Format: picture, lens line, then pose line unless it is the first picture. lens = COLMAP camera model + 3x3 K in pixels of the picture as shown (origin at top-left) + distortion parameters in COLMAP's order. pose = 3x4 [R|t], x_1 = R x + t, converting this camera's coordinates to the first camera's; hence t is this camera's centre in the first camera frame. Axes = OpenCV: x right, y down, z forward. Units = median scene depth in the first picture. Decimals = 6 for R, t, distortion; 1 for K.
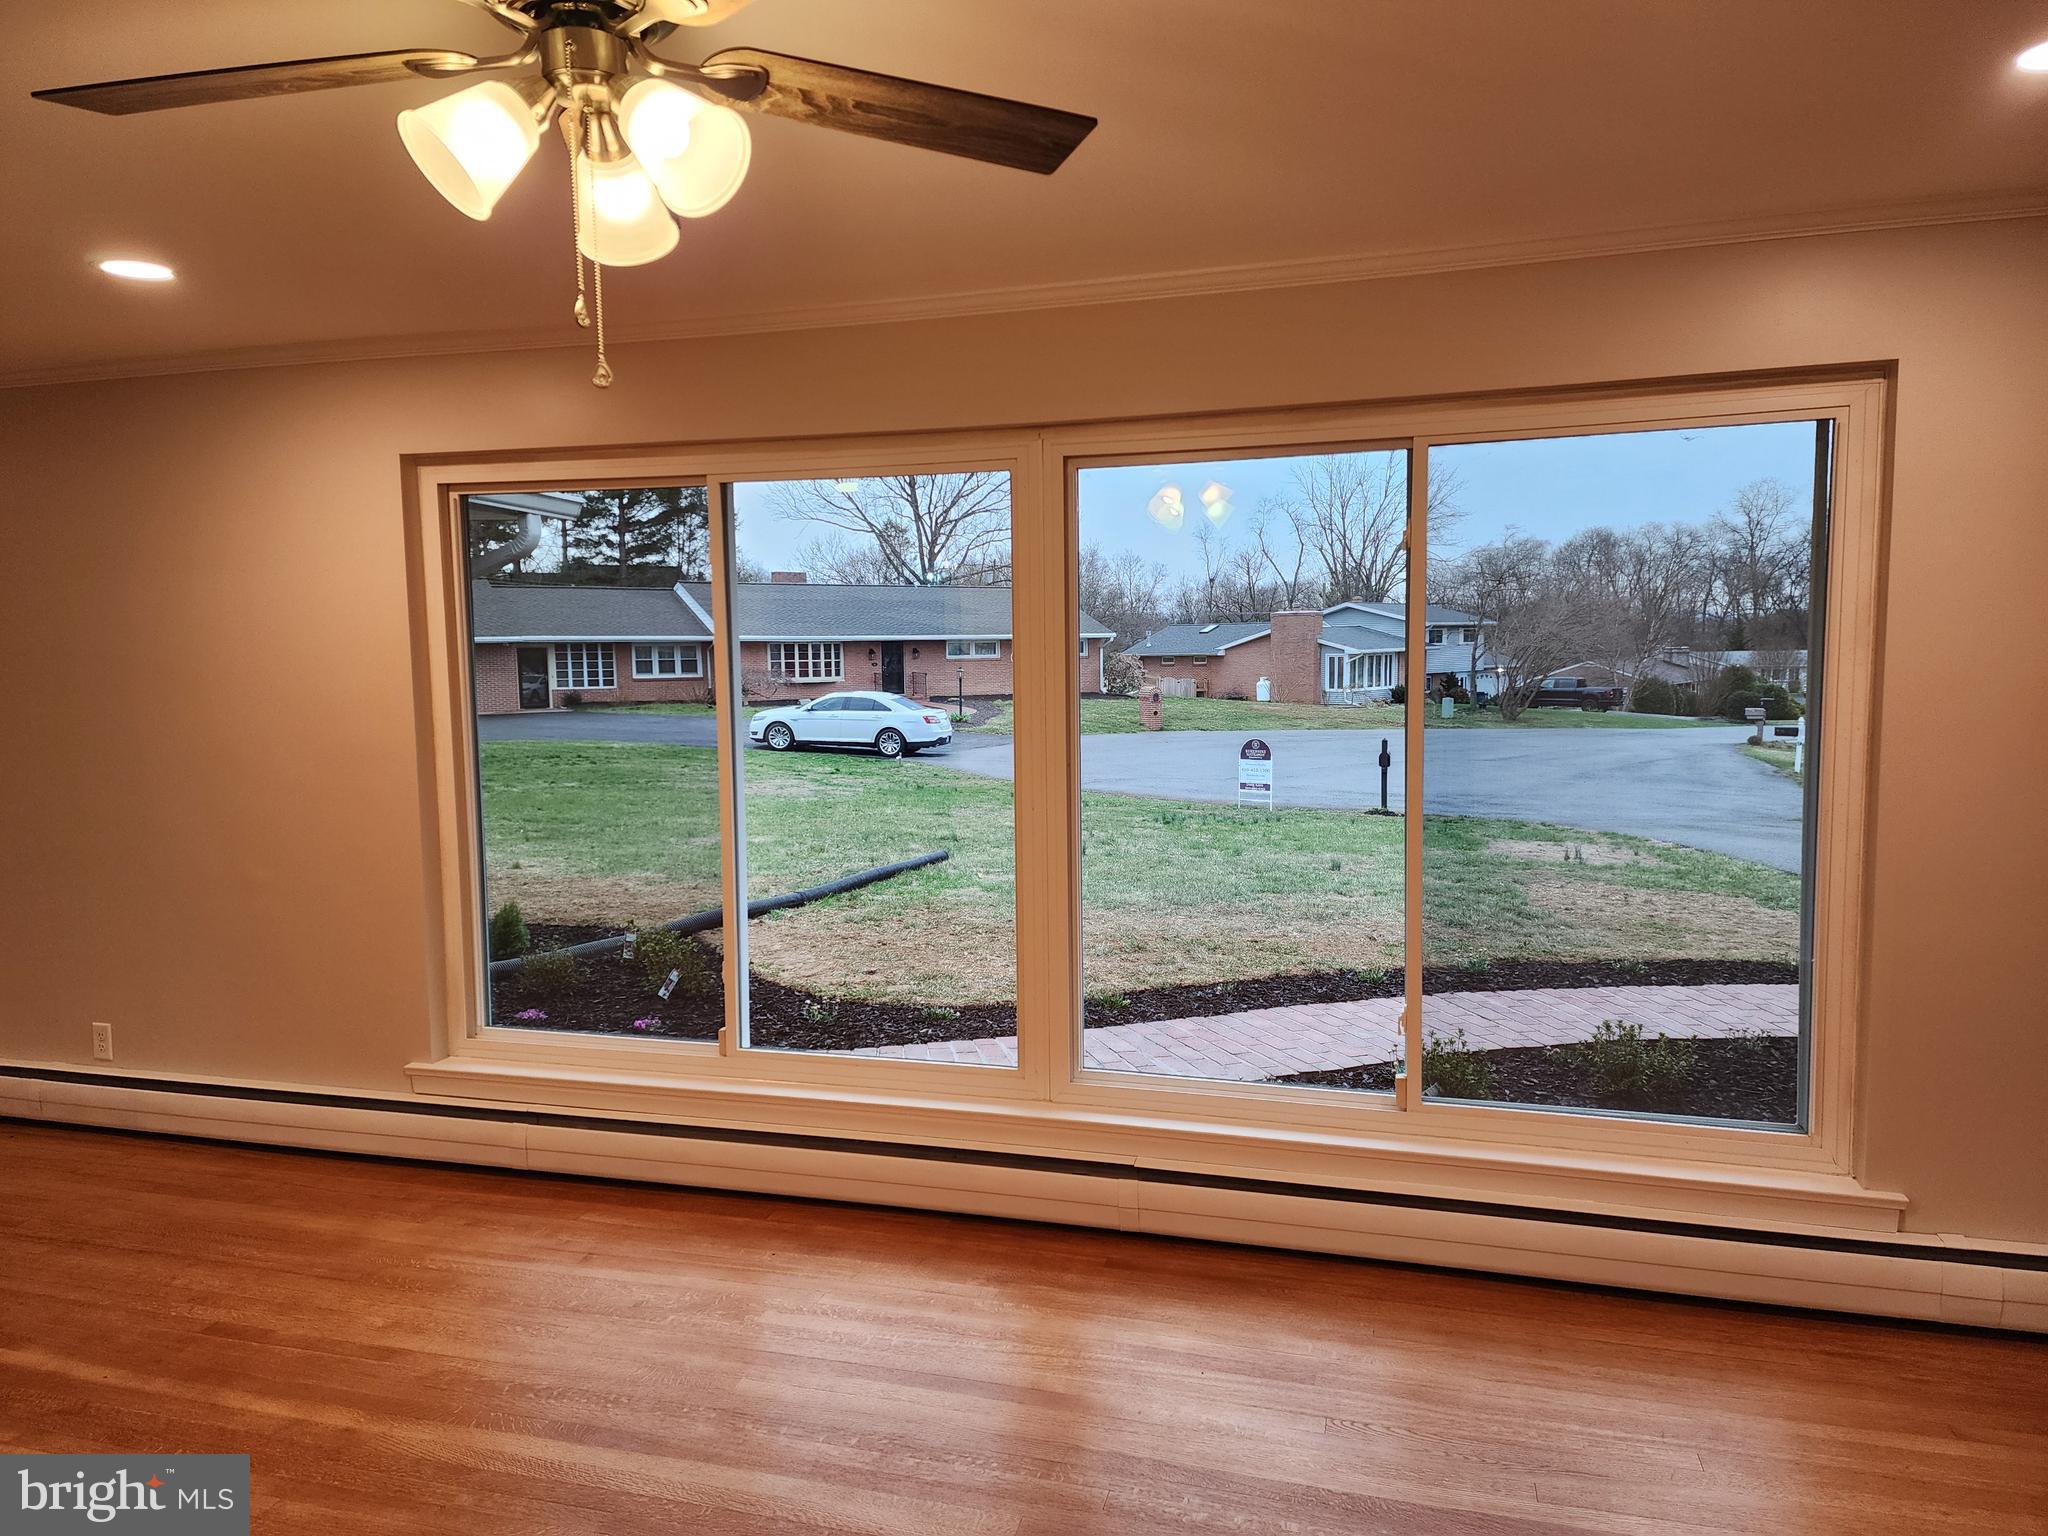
lens RADIAL K [[1382.1, 0, 1024.2], [0, 1382.1, 767.3], [0, 0, 1]] dist [0.047482, 0.000151]
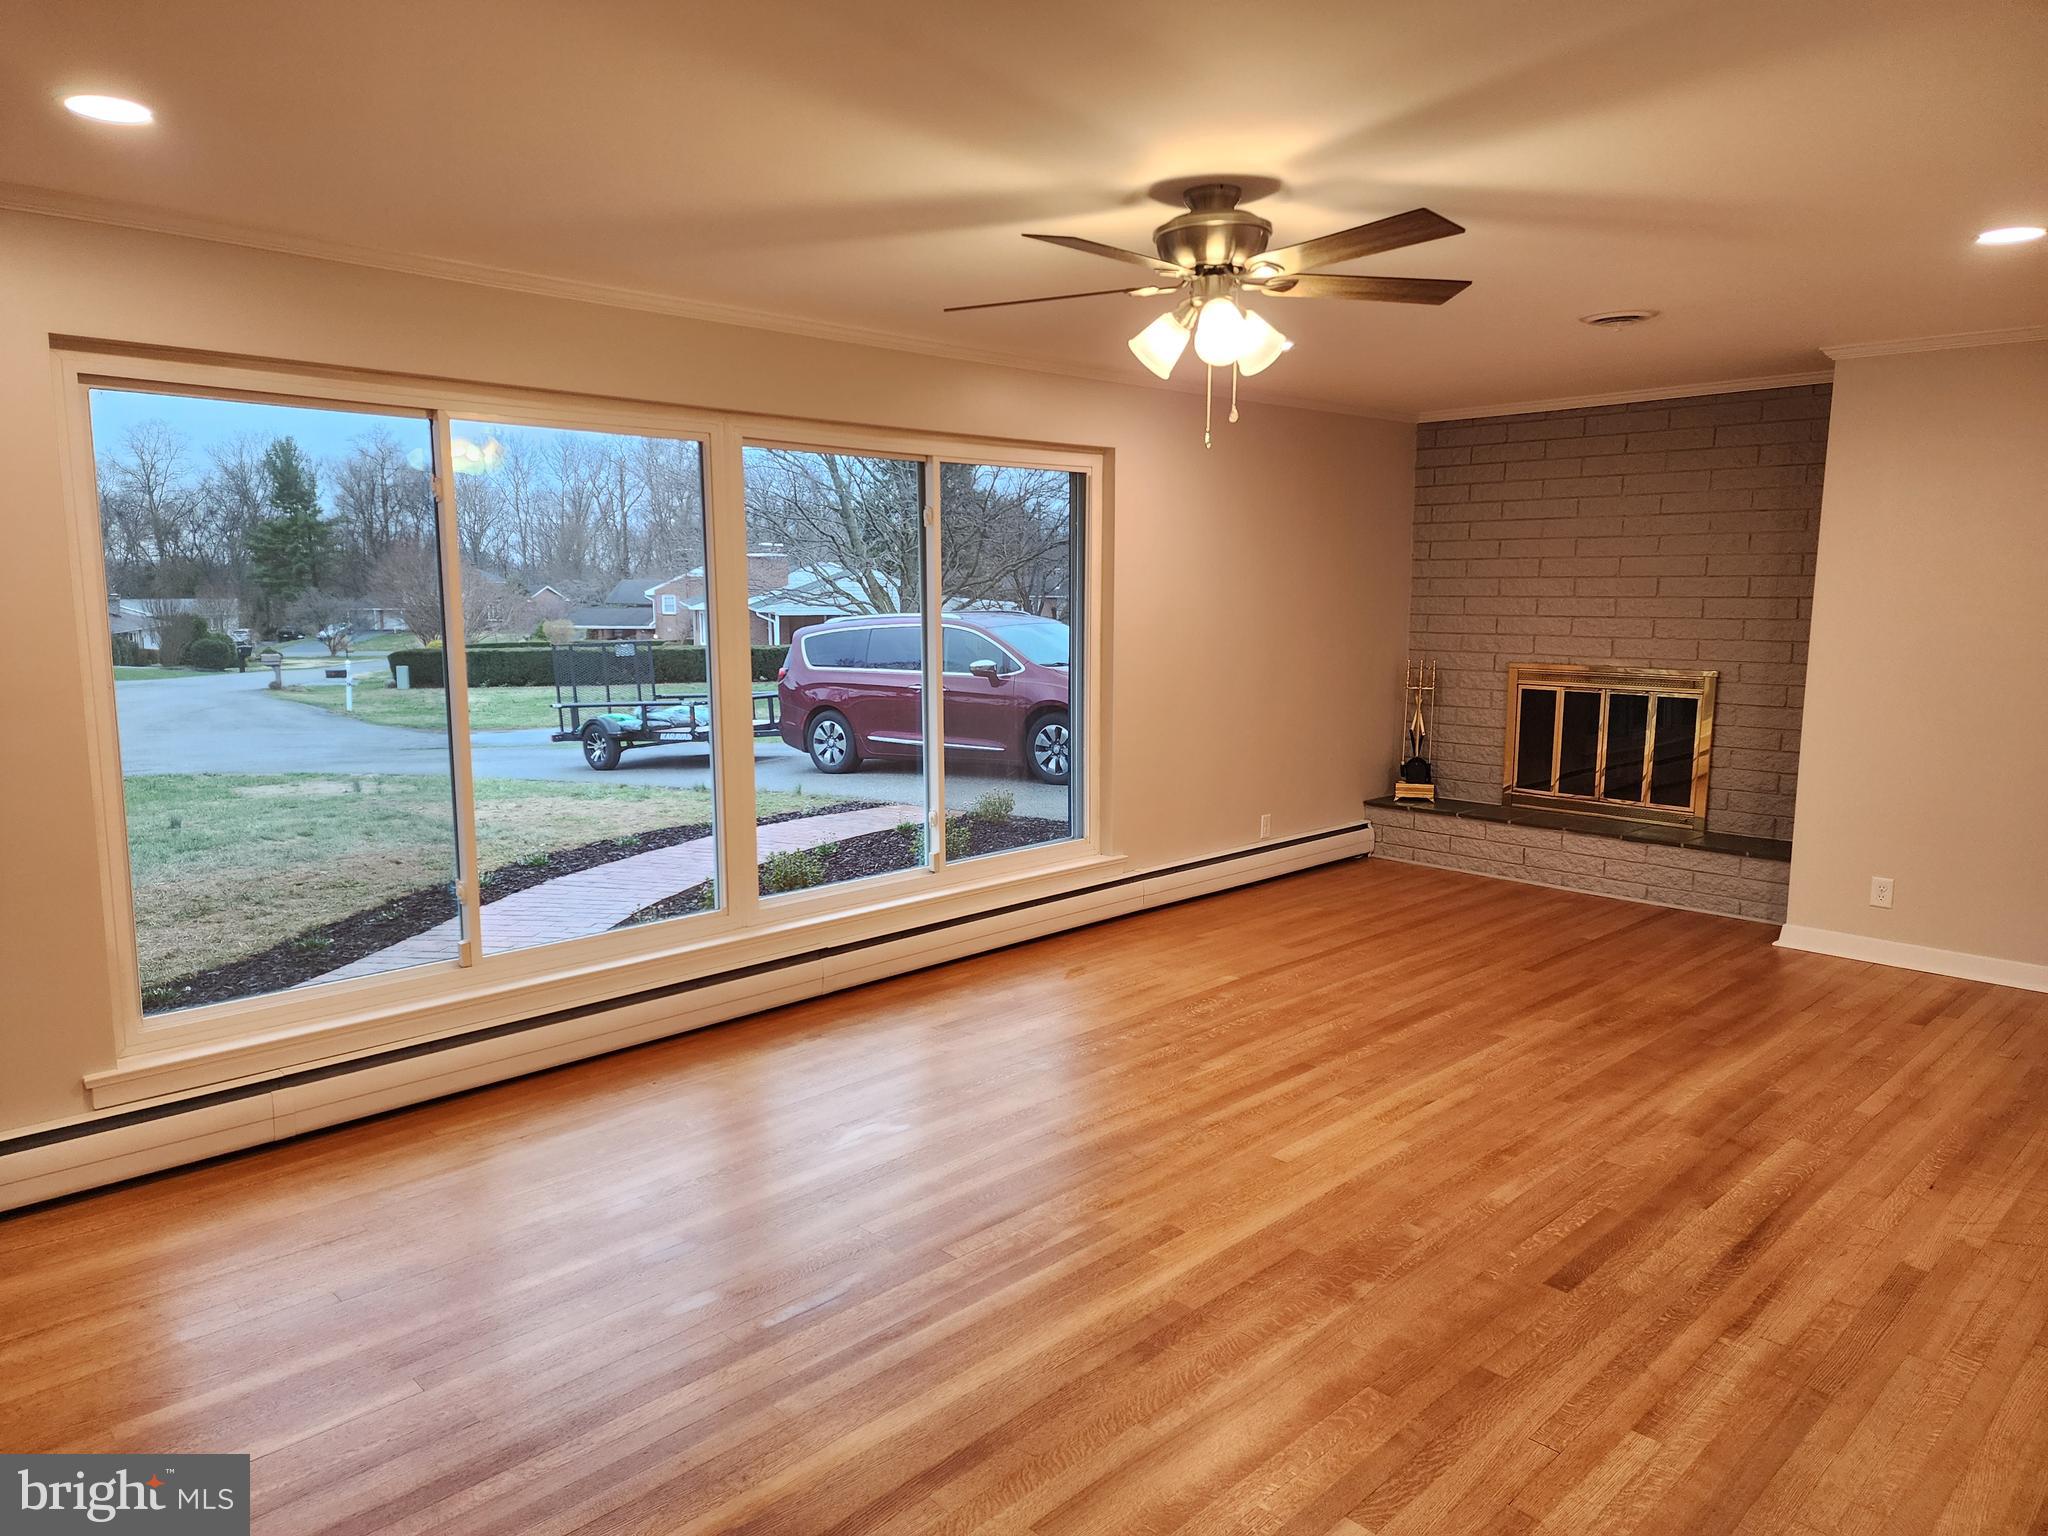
lens RADIAL K [[1382.1, 0, 1019.2], [0, 1382.1, 768.0], [0, 0, 1]] dist [0.047482, 0.000151]
pose [[0.504098, -0.112256, 0.856320, -0.548745], [0.081533, 0.993274, 0.082212, 0.003982], [-0.859789, 0.028375, 0.509860, 0.060919]]
